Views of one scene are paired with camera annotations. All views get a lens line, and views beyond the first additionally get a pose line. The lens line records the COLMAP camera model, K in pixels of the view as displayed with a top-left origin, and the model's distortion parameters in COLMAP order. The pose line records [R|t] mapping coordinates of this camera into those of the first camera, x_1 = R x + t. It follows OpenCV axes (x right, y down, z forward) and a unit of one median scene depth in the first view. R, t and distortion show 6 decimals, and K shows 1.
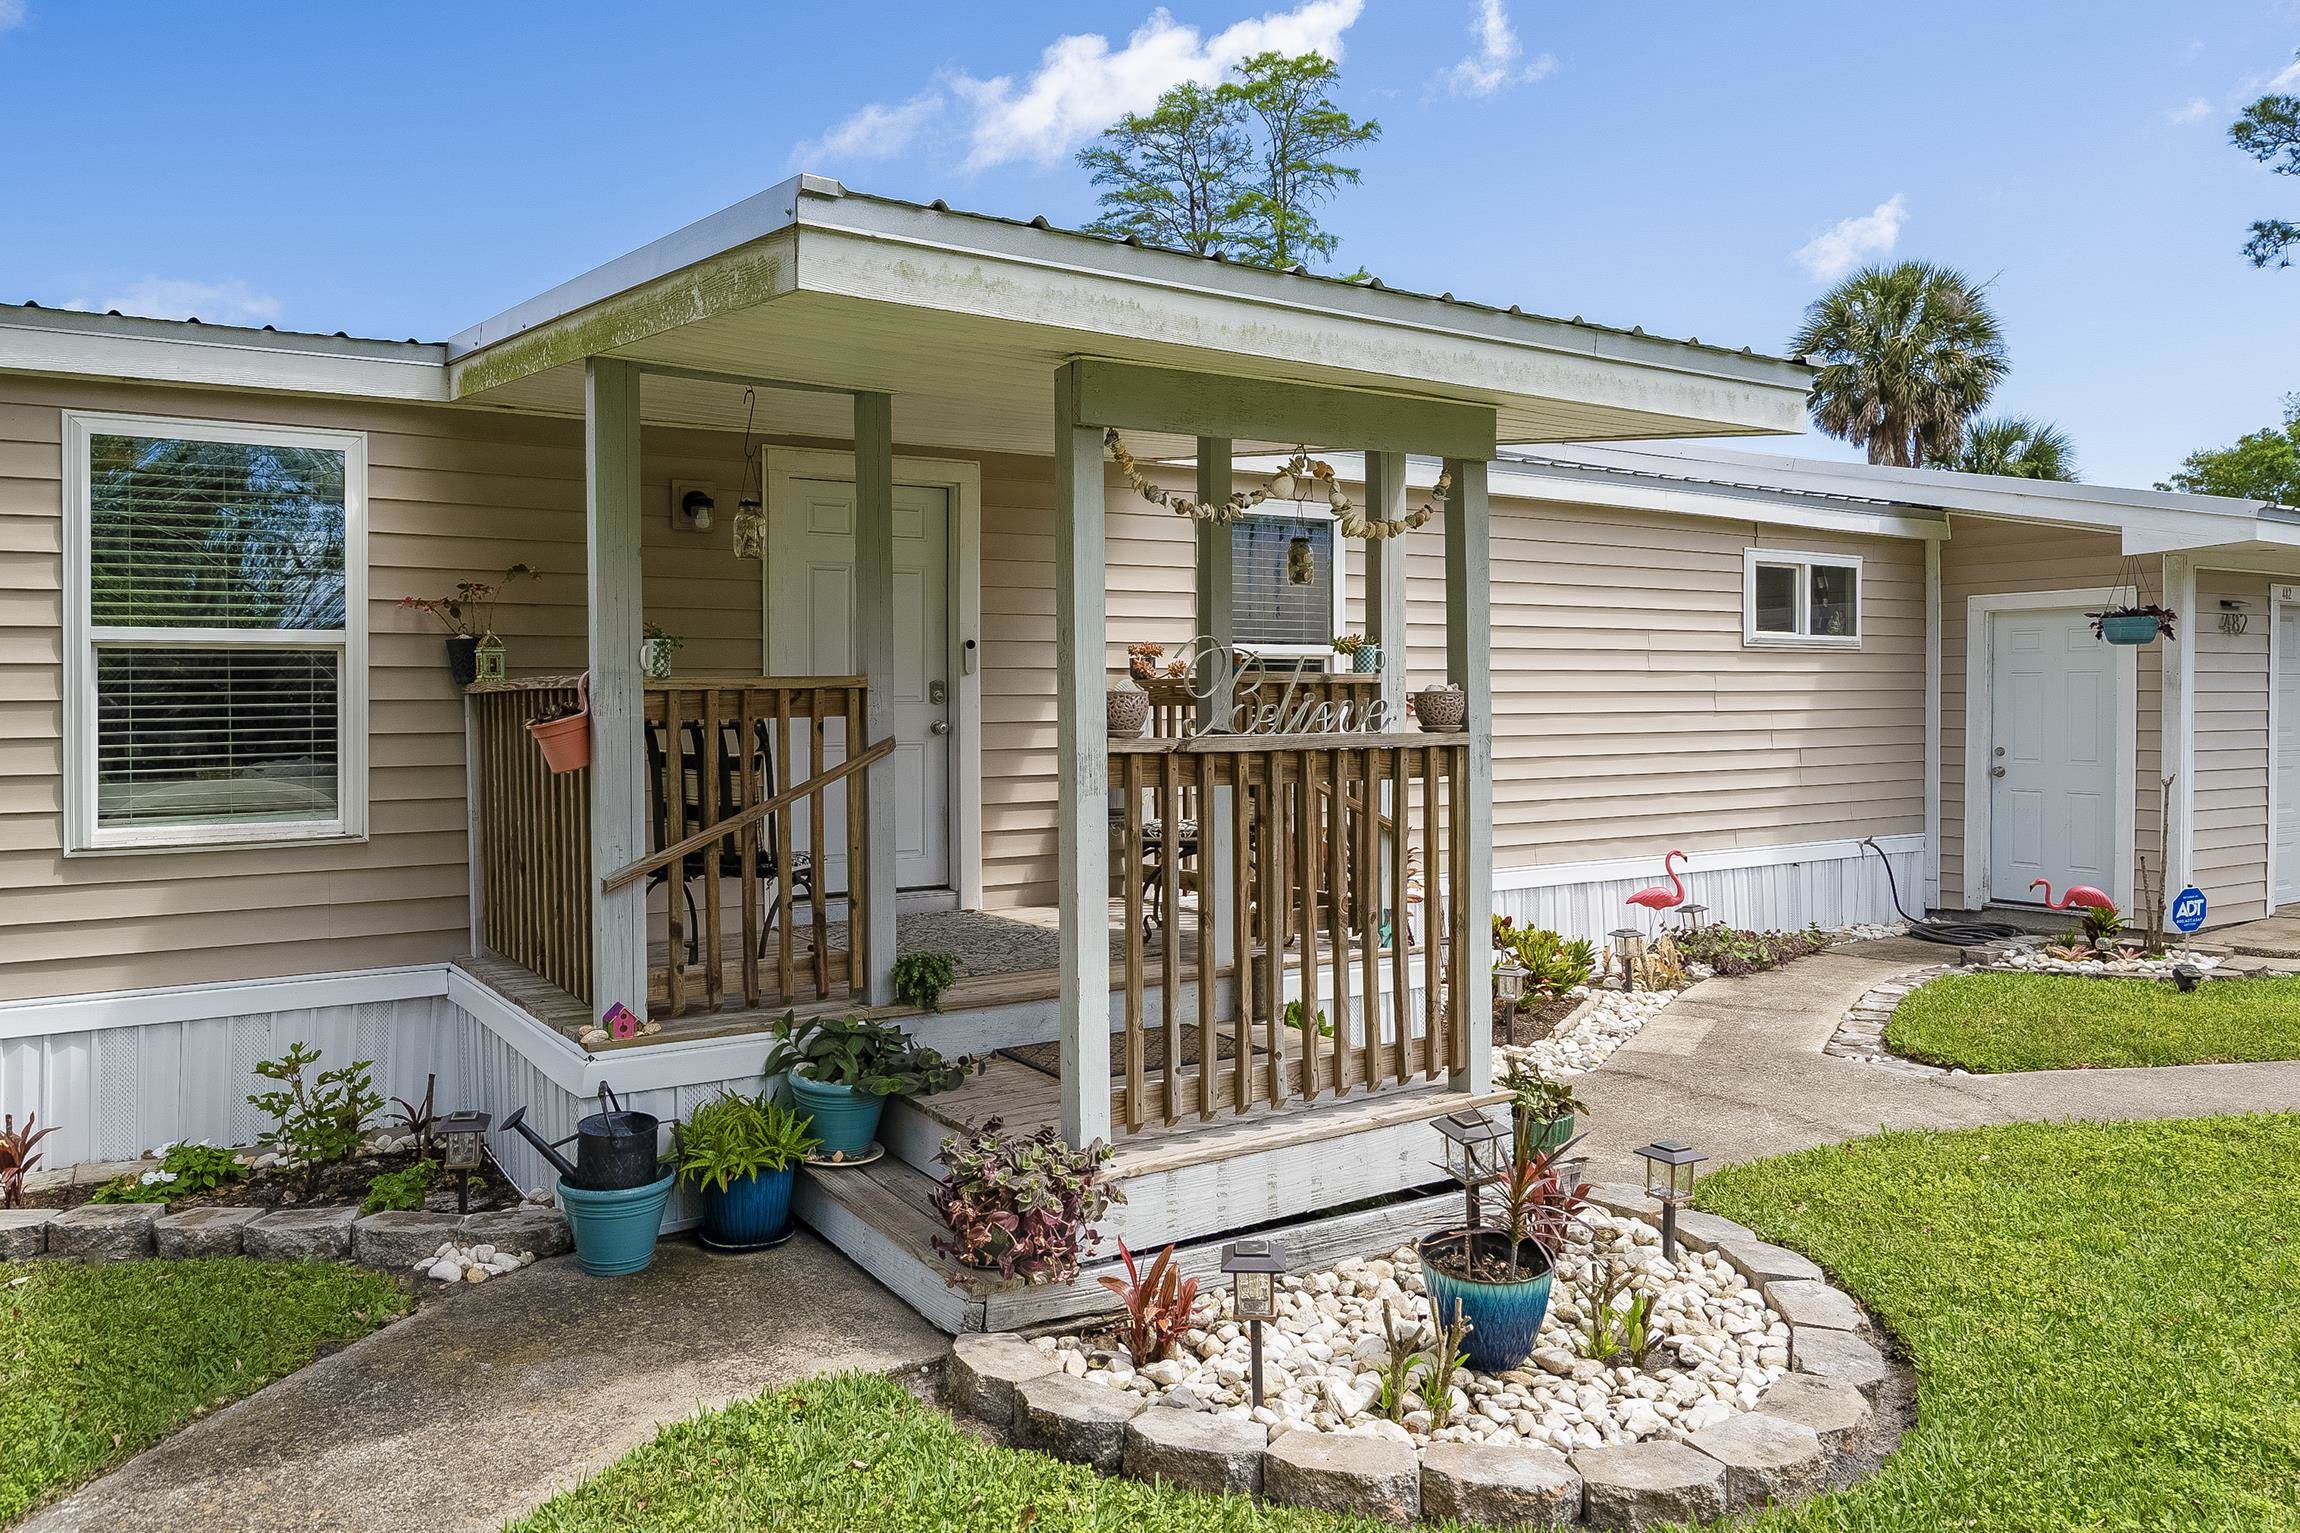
lens RADIAL K [[1525.7, 0, 954.7], [0, 1525.7, 729.7], [0, 0, 1]] dist [0.006509, 0.001270]
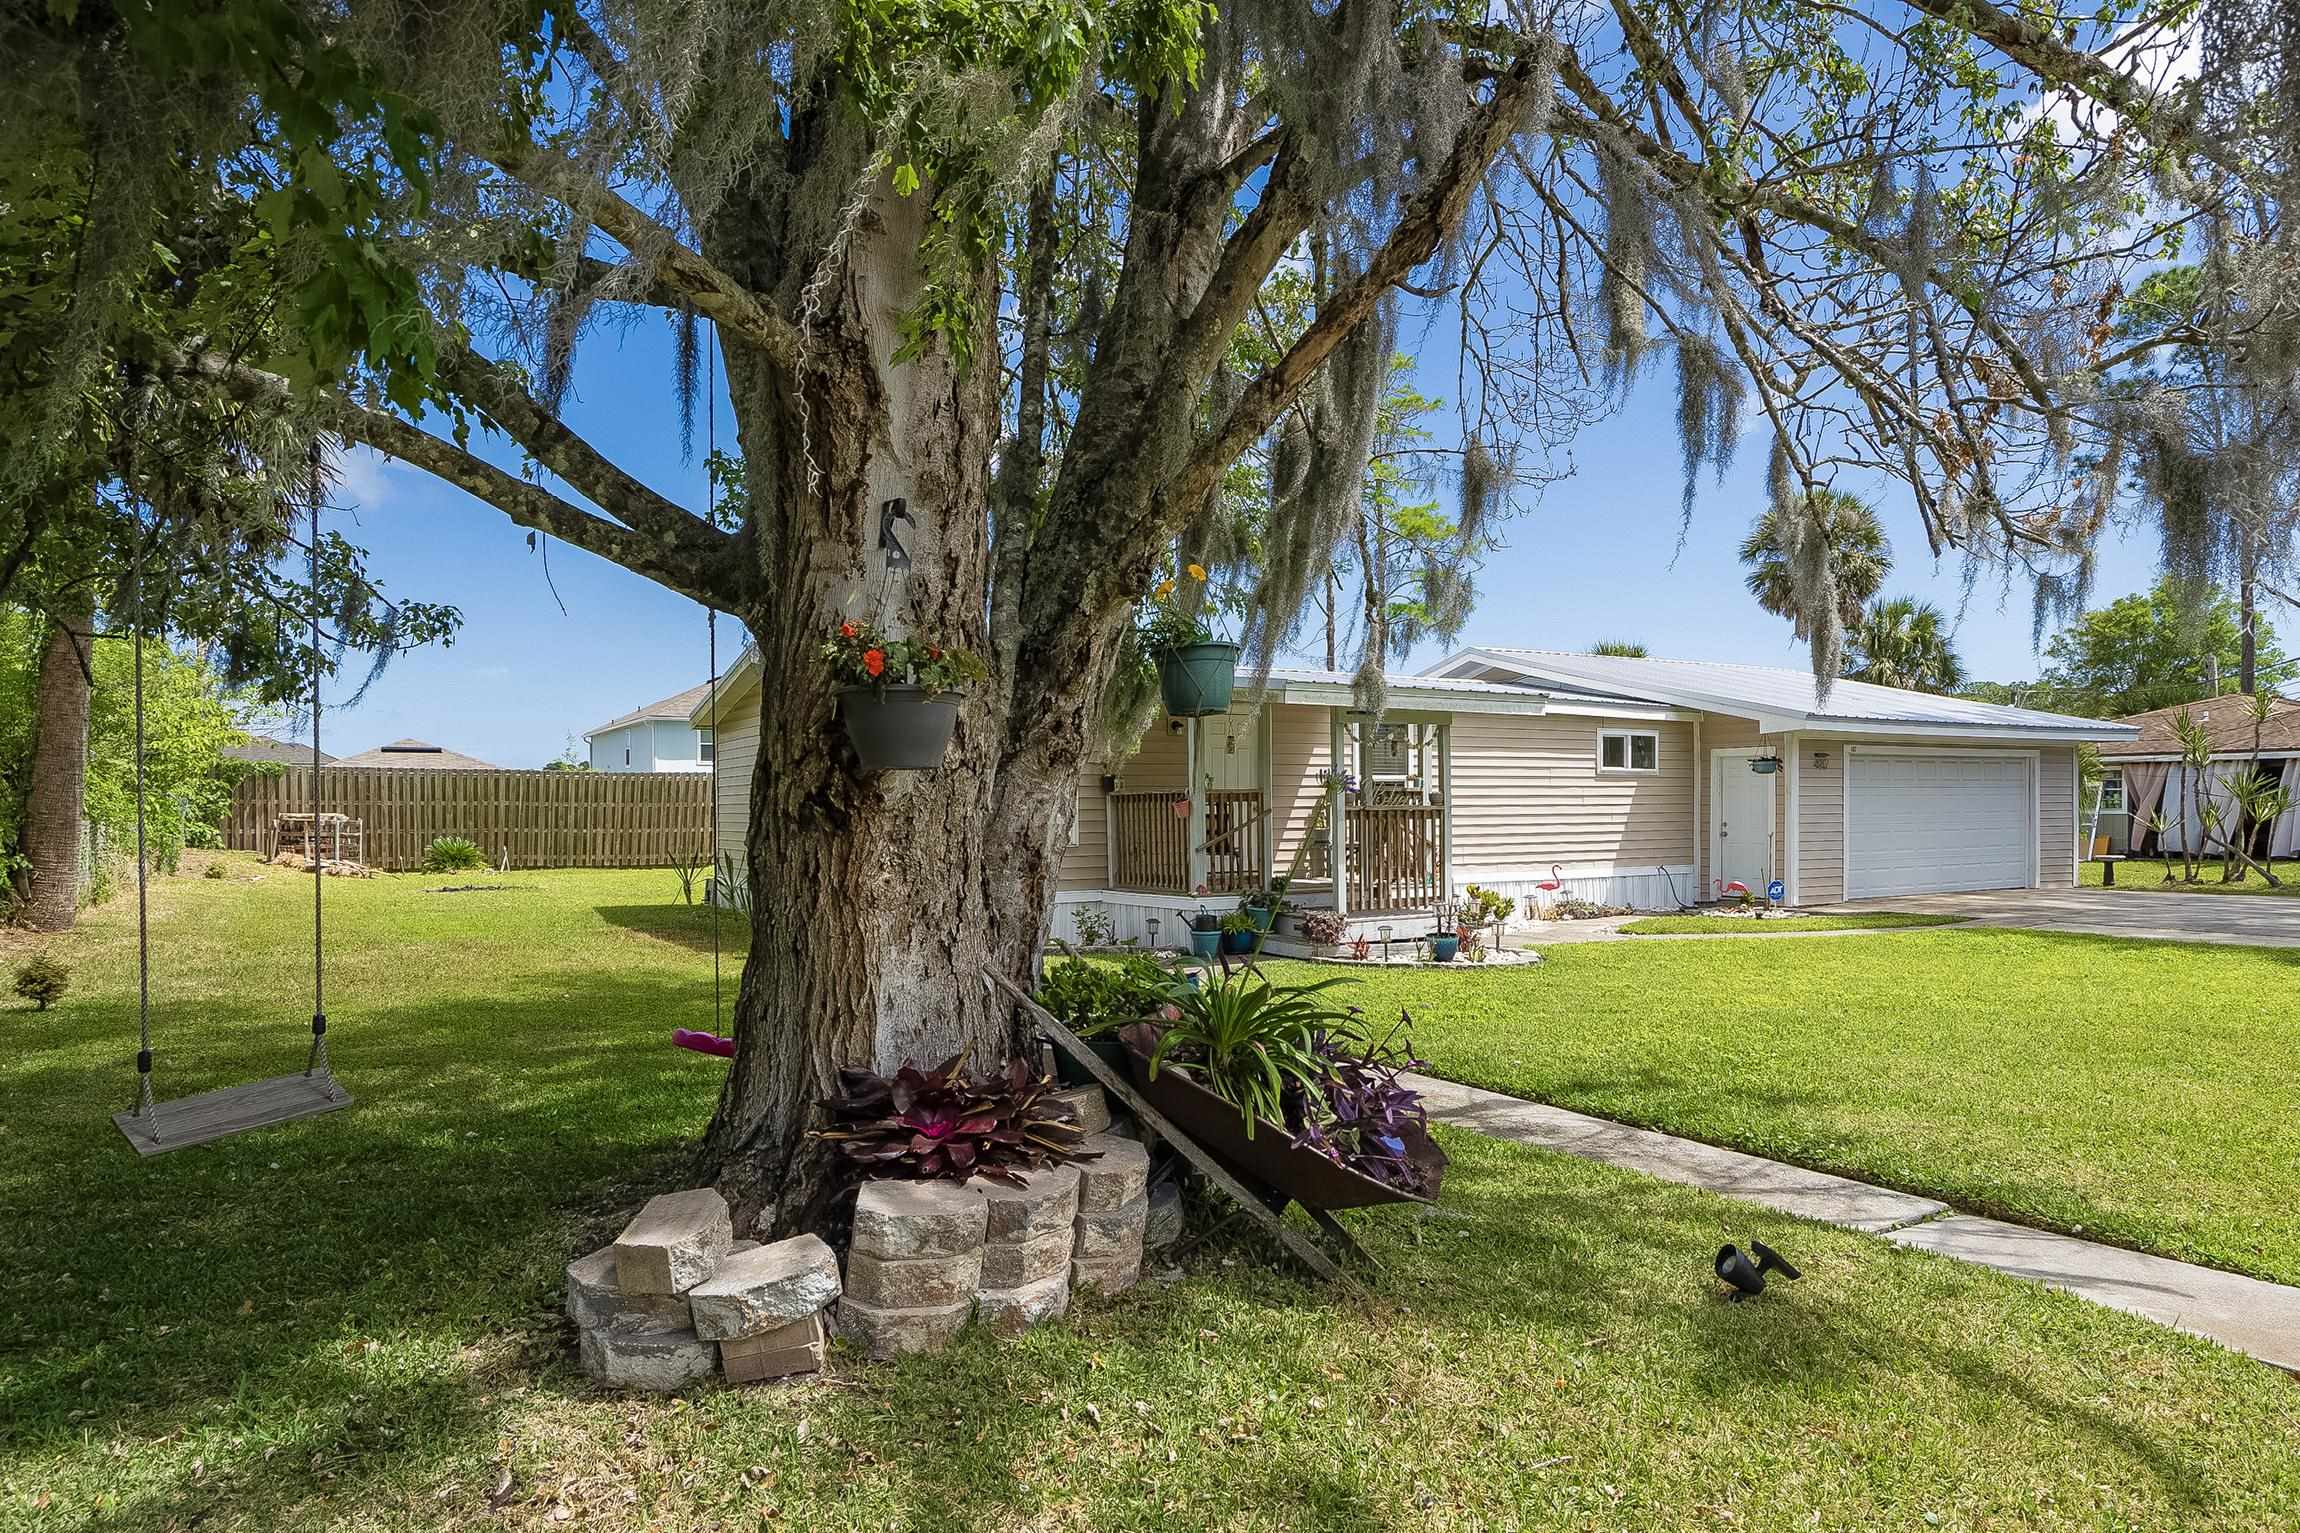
lens RADIAL K [[1288.7, 0, 1154.7], [0, 1288.7, 819.4], [0, 0, 1]] dist [-0.028384, 0.000248]
pose [[0.999169, -0.002021, 0.040698, -0.273603], [0.002395, 0.999955, -0.009142, 0.036515], [-0.040677, 0.009232, 0.999130, -1.179426]]
